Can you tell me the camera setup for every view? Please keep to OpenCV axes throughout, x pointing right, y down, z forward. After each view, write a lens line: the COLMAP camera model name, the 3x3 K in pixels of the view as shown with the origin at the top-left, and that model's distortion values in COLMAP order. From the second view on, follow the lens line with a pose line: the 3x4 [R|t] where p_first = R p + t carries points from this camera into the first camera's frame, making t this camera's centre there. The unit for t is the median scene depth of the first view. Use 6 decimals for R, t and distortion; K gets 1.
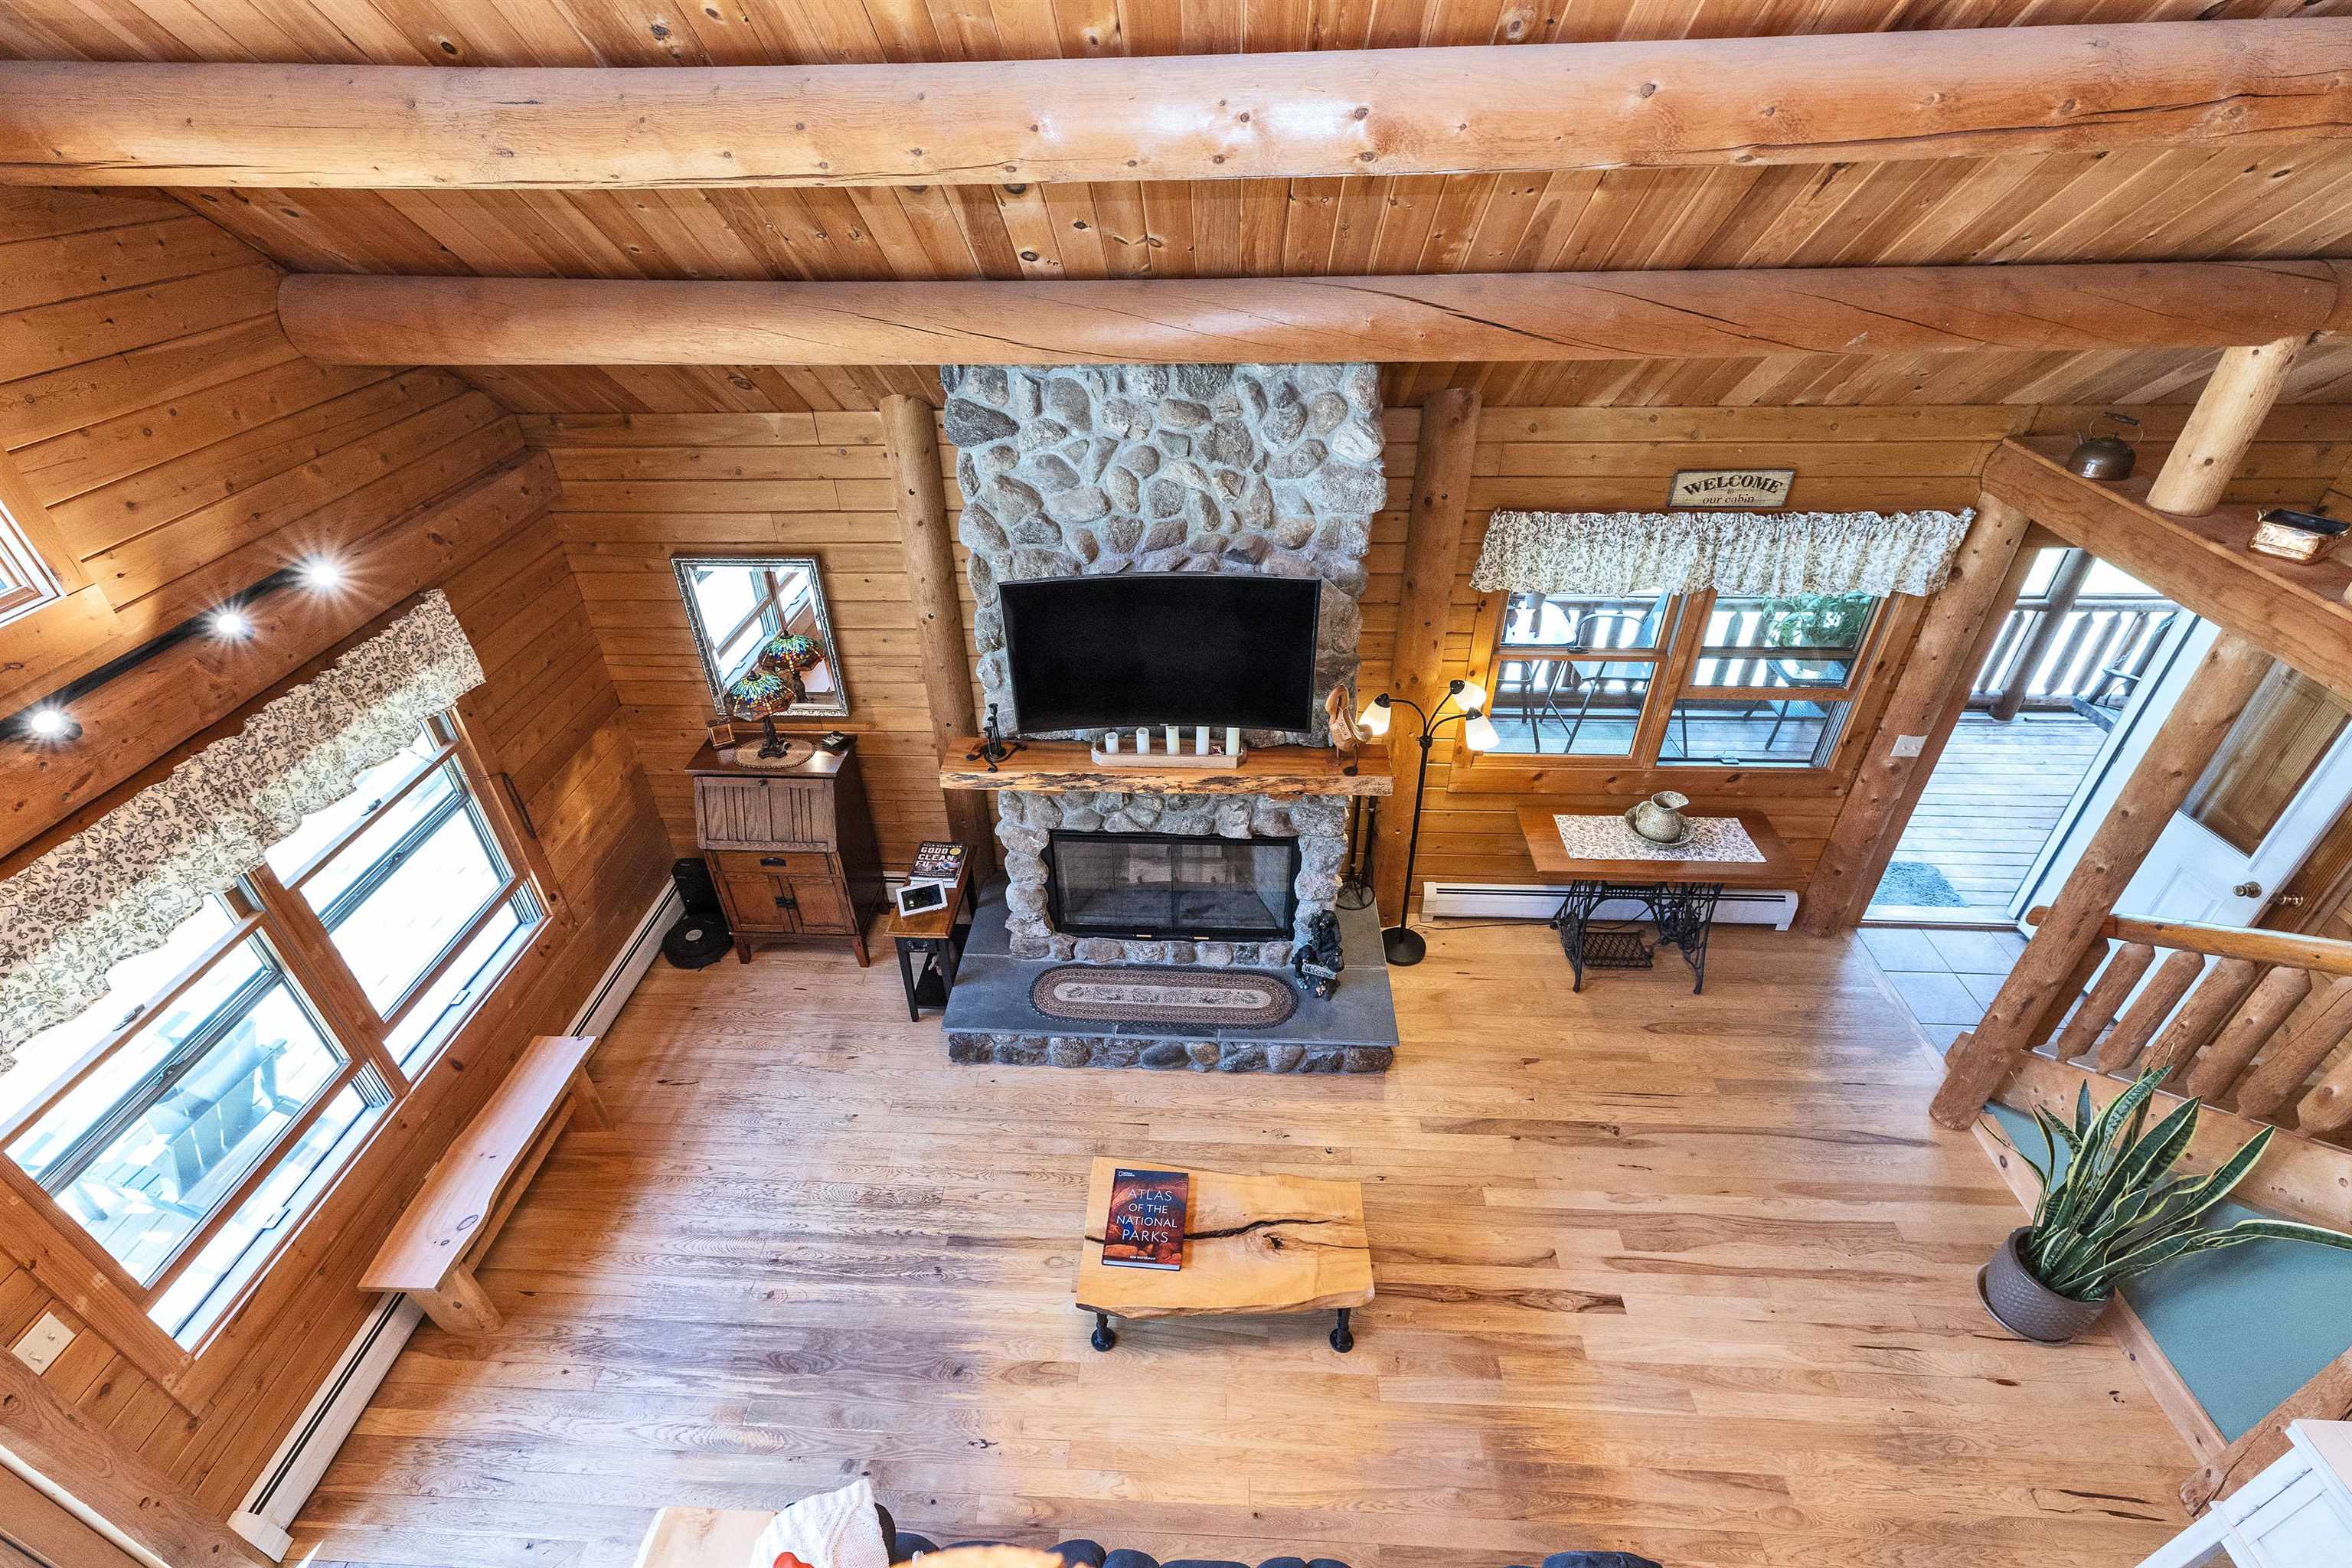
lens RADIAL K [[1051.5, 0, 1170.4], [0, 1051.5, 769.2], [0, 0, 1]] dist [0.005320, -0.001192]
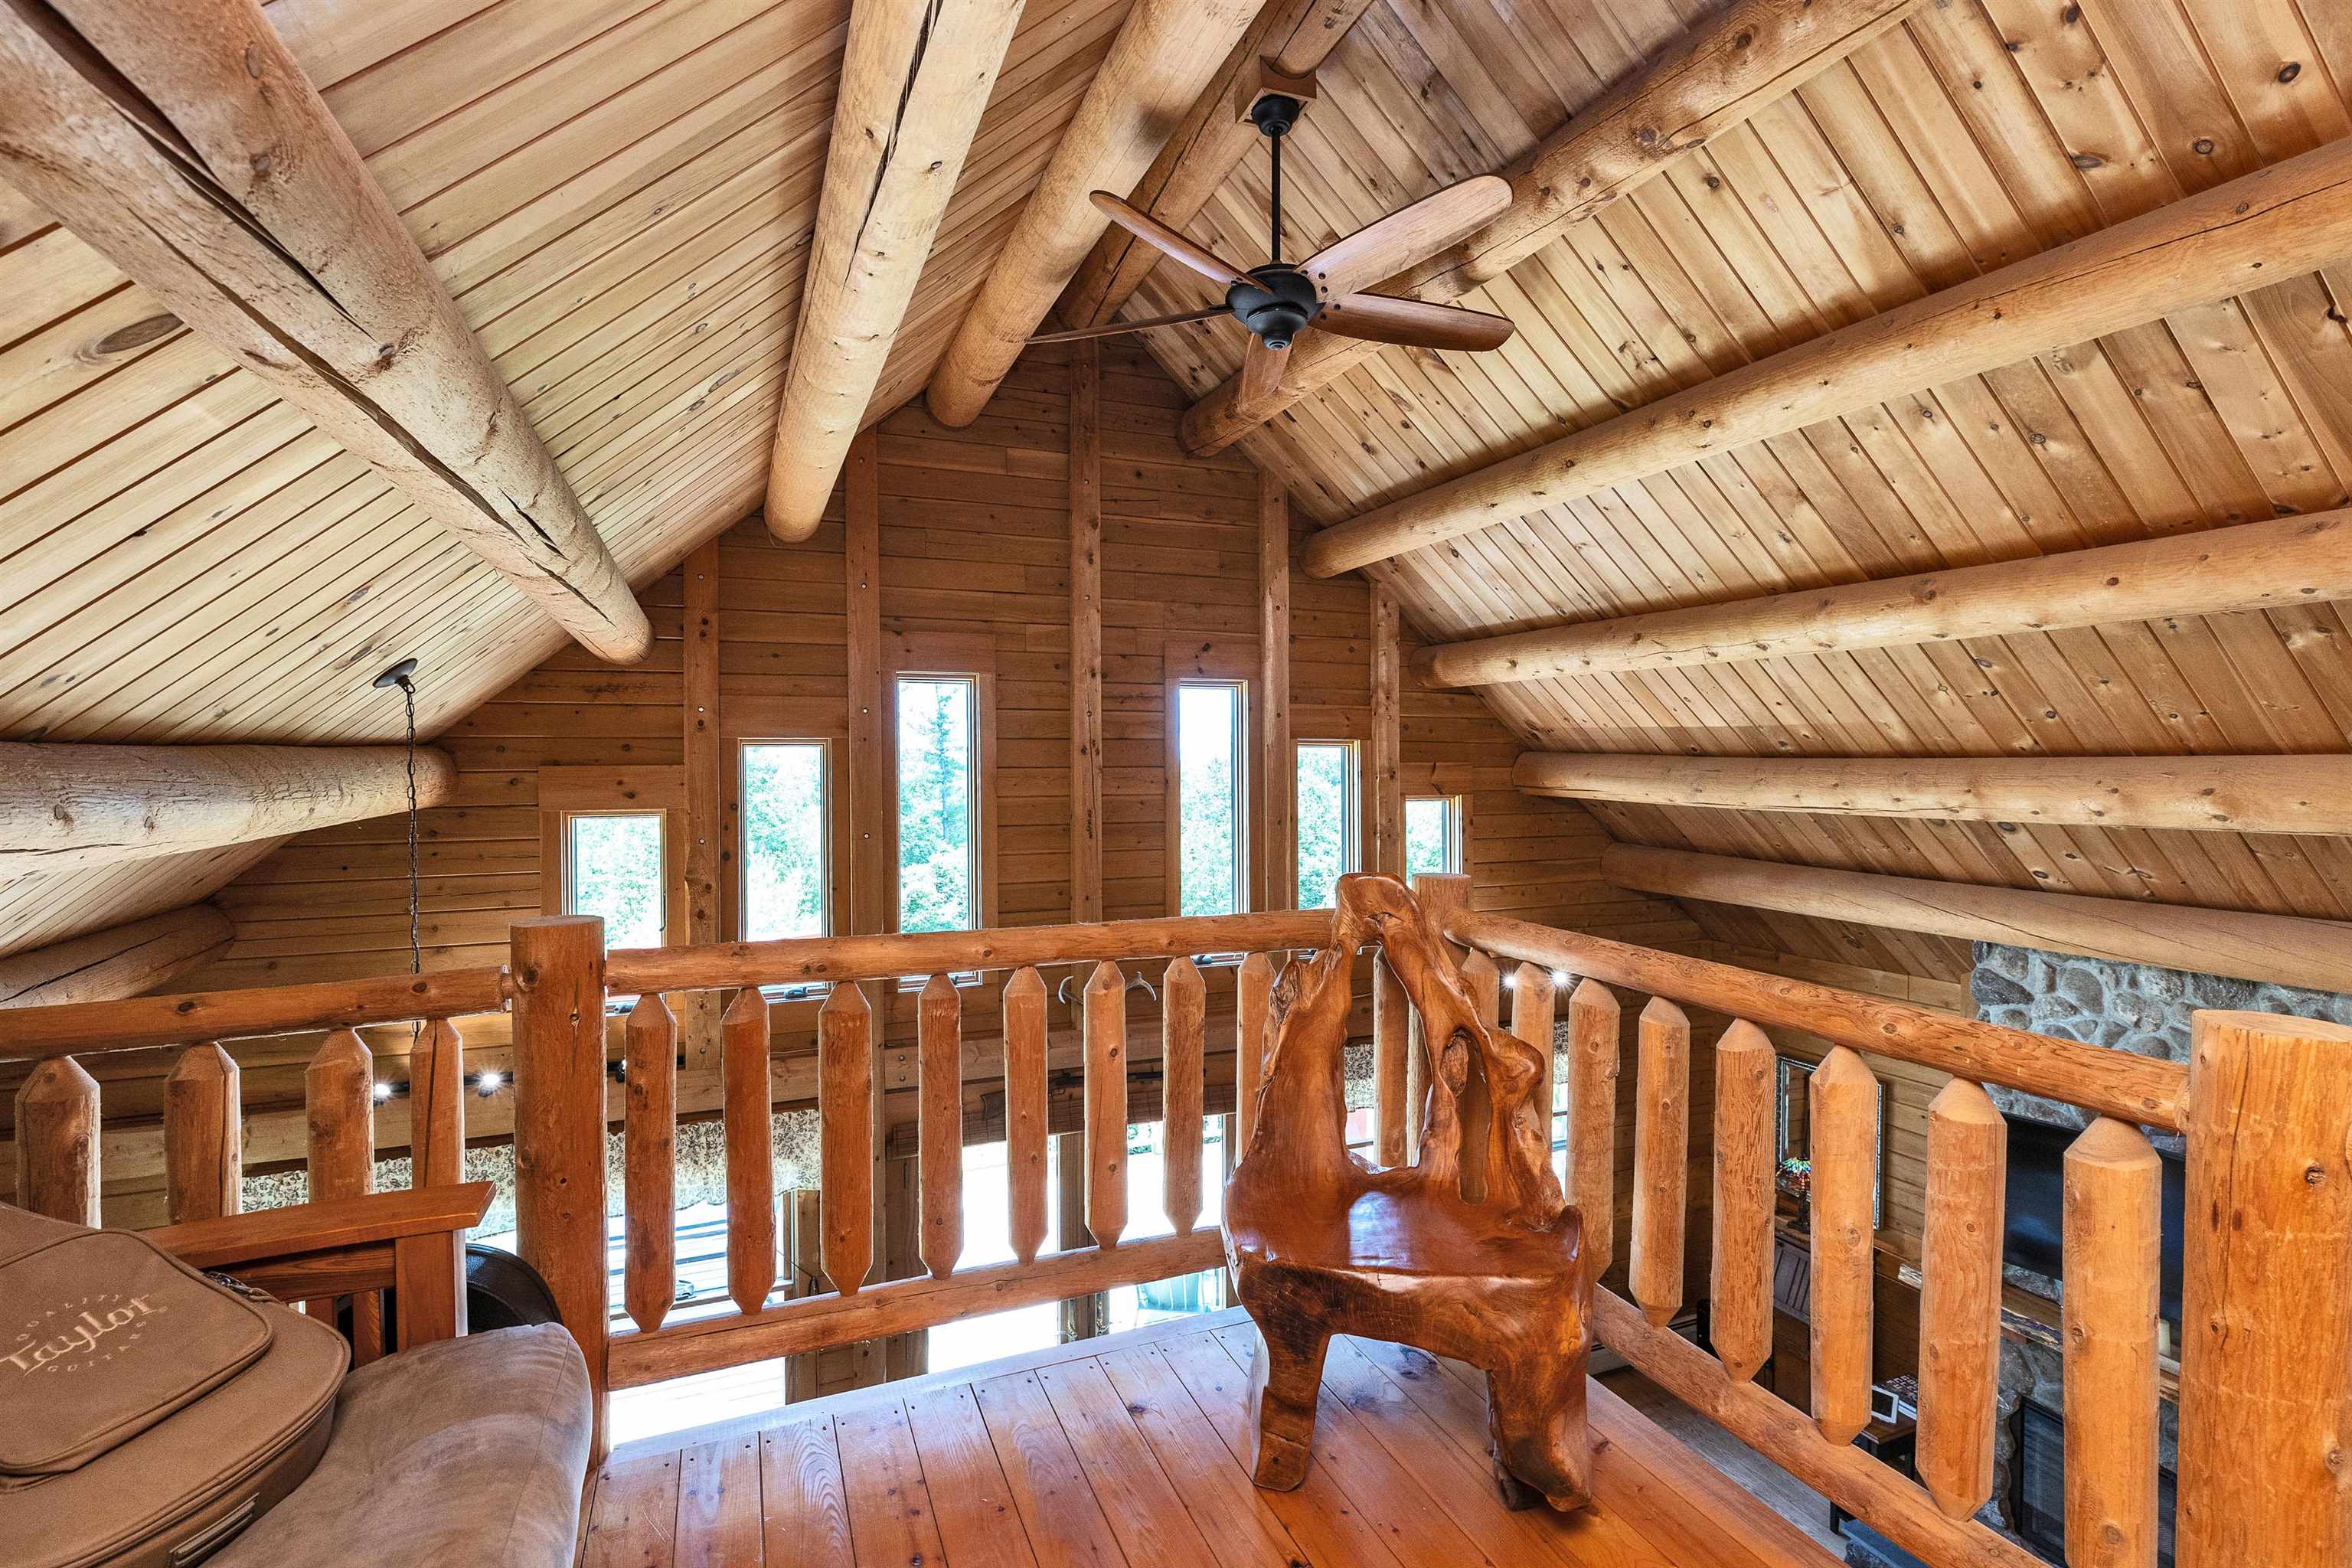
lens RADIAL K [[1071.5, 0, 1182.2], [0, 1071.5, 778.8], [0, 0, 1]] dist [0.008198, -0.001443]
pose [[0.428348, 0.032672, -0.903023, 0.565263], [-0.513264, 0.831279, -0.213390, 0.249932], [0.743692, 0.554895, 0.372846, -0.377923]]
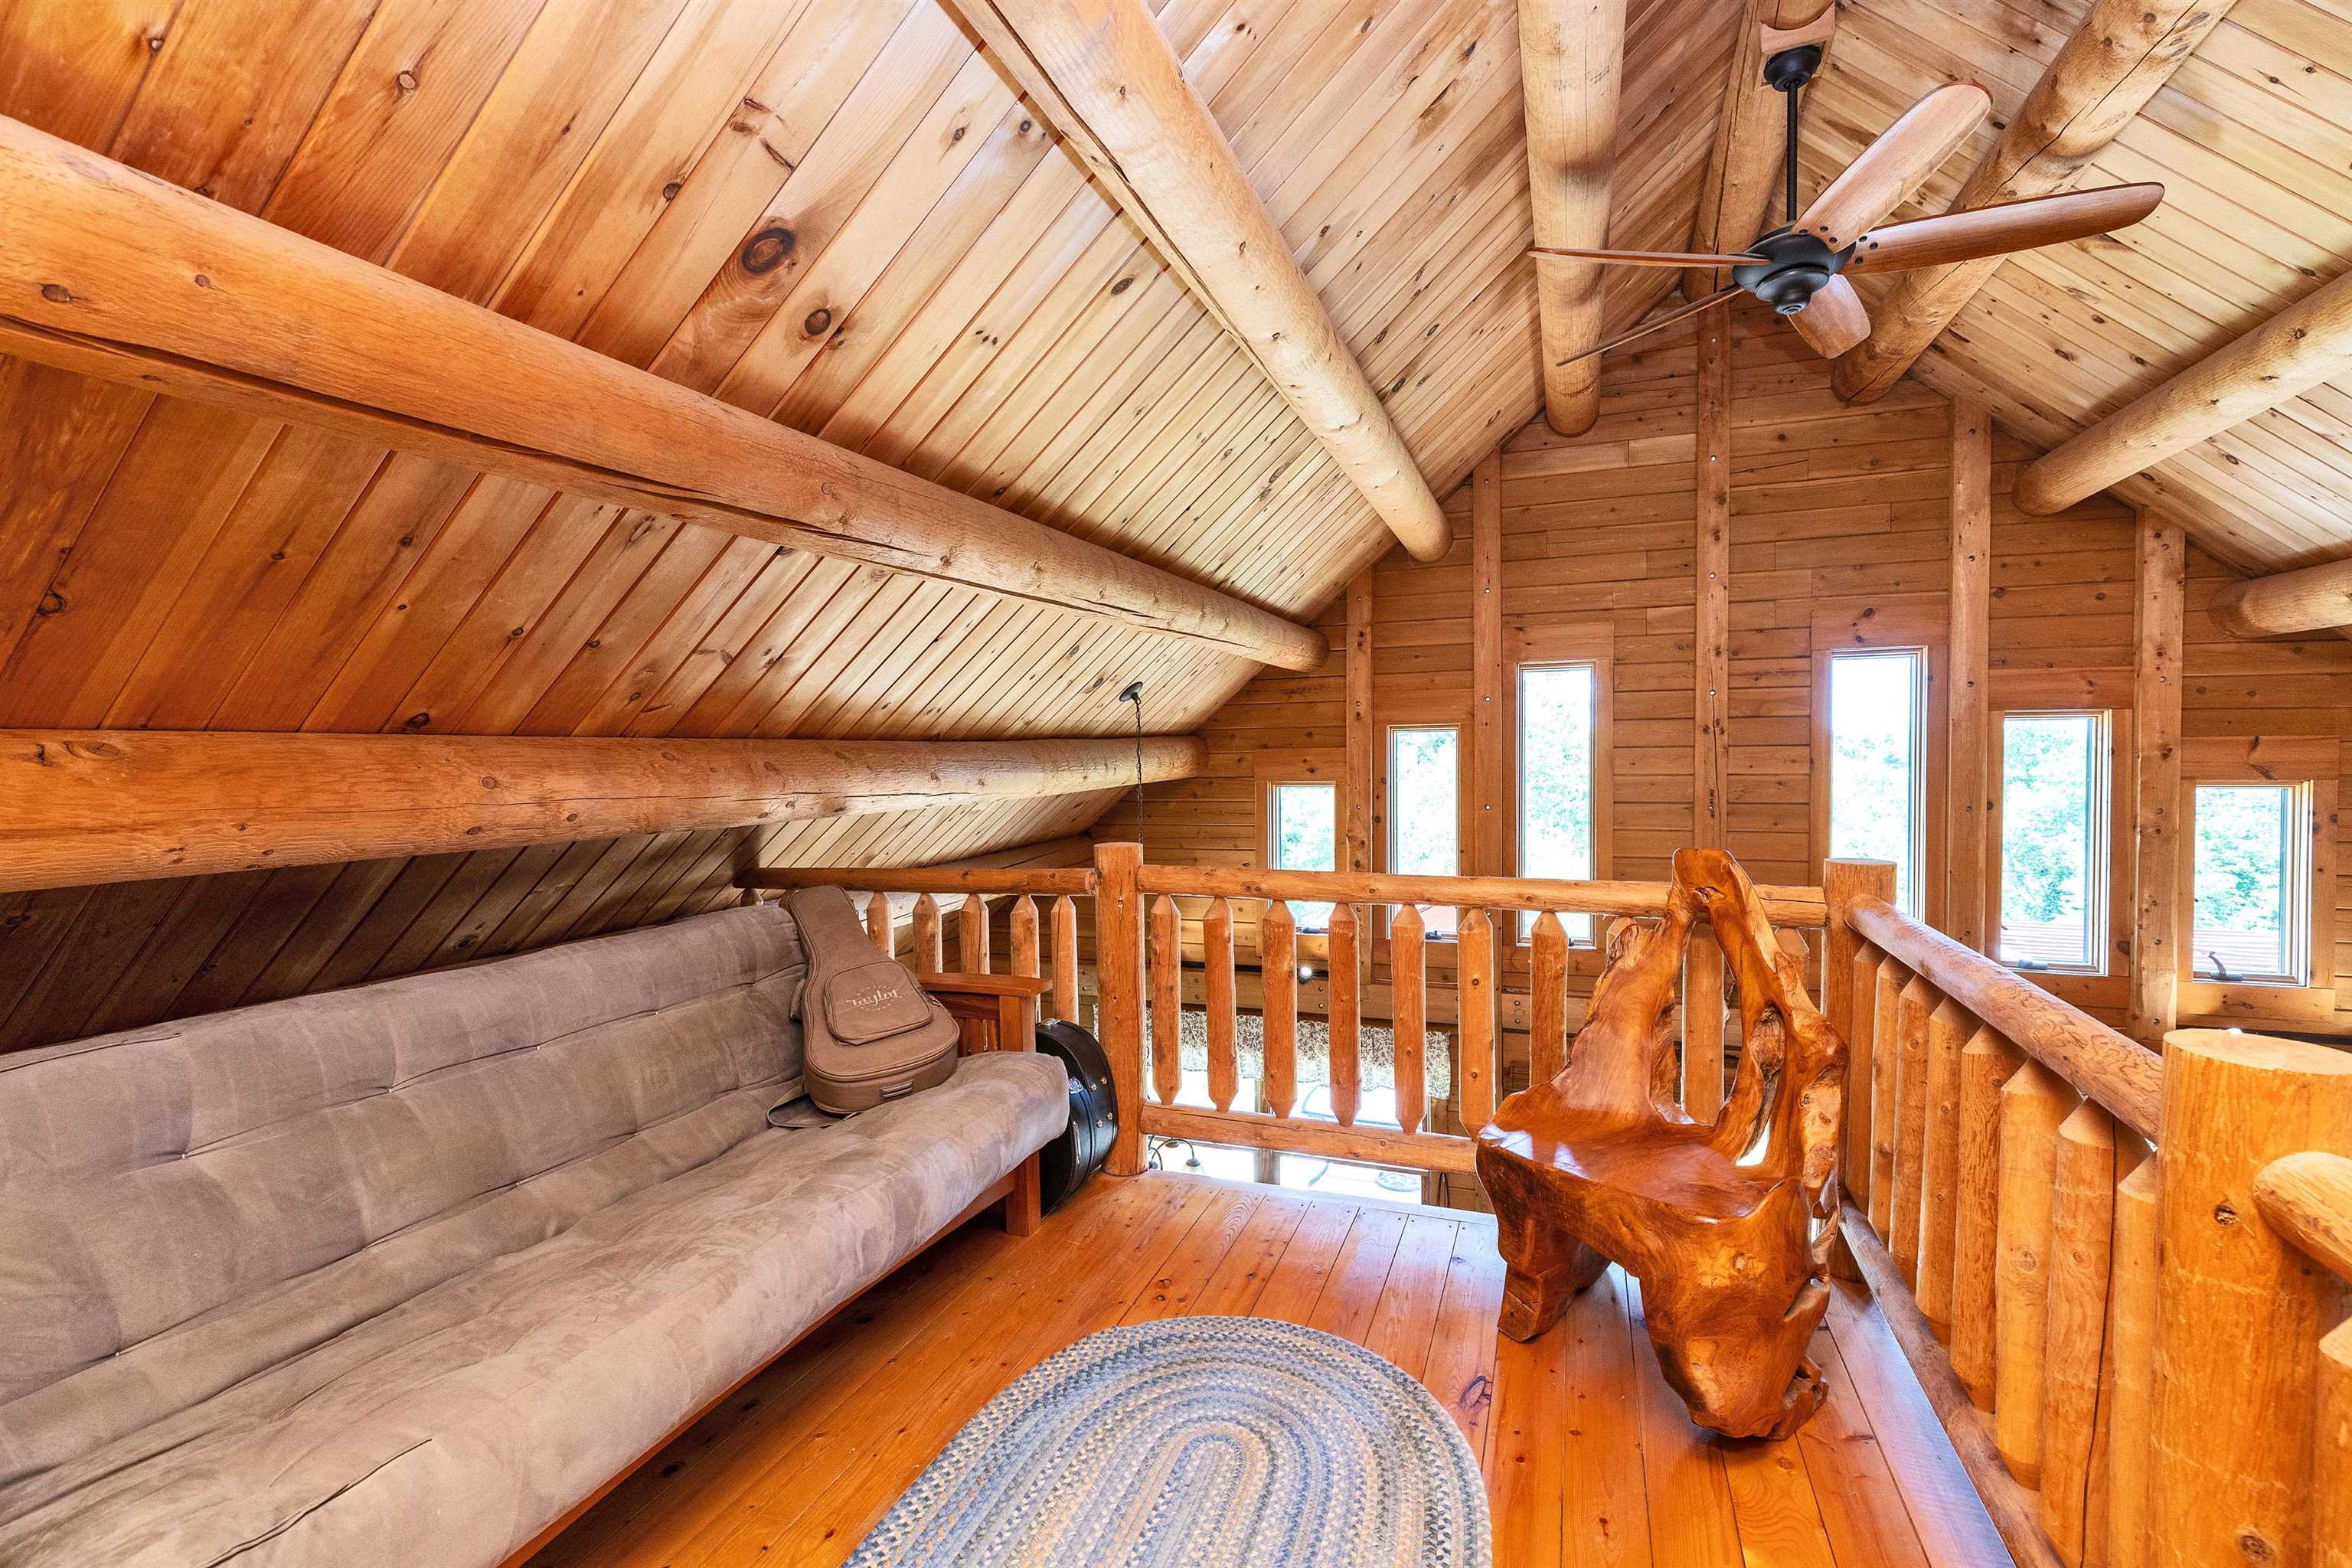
lens RADIAL K [[1051.5, 0, 1202.8], [0, 1051.5, 781.9], [0, 0, 1]] dist [0.005320, -0.001192]
pose [[-0.293474, 0.055539, -0.954352, 0.761766], [-0.522420, 0.826738, 0.208762, 0.092146], [0.800594, 0.559839, -0.213611, -0.156802]]
